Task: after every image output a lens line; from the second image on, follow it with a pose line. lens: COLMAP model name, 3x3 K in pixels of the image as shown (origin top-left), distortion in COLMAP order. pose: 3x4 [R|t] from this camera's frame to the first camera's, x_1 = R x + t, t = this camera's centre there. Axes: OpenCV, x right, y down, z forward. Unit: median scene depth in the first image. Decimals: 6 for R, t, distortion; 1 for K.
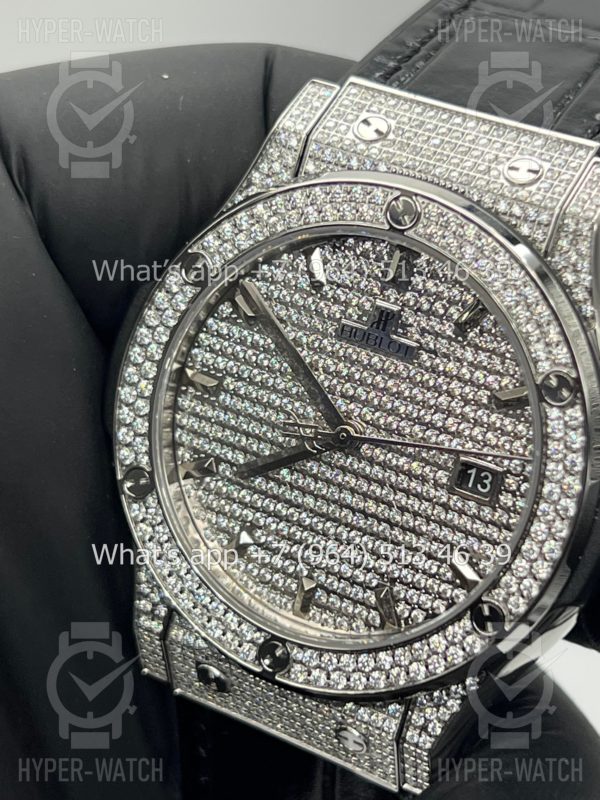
lens RADIAL K [[1875.6, 0, 300.0], [0, 1875.6, 400.0], [0, 0, 1]] dist [0.230011, -0.010878]
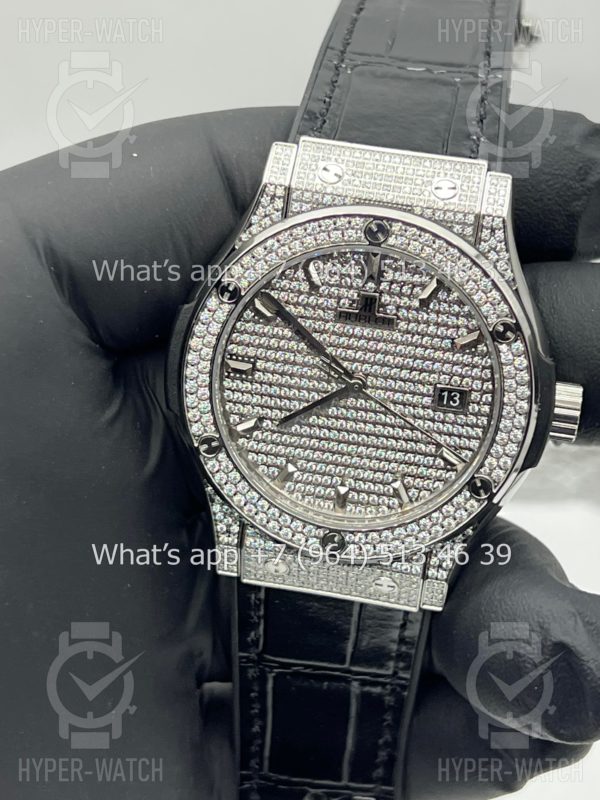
lens RADIAL K [[1875.6, 0, 300.0], [0, 1875.6, 400.0], [0, 0, 1]] dist [0.230011, -0.010878]
pose [[0.940460, -0.206424, 0.270044, -0.410665], [0.176493, 0.975538, 0.131054, -0.168701], [-0.290491, -0.075590, 0.953887, -0.378748]]
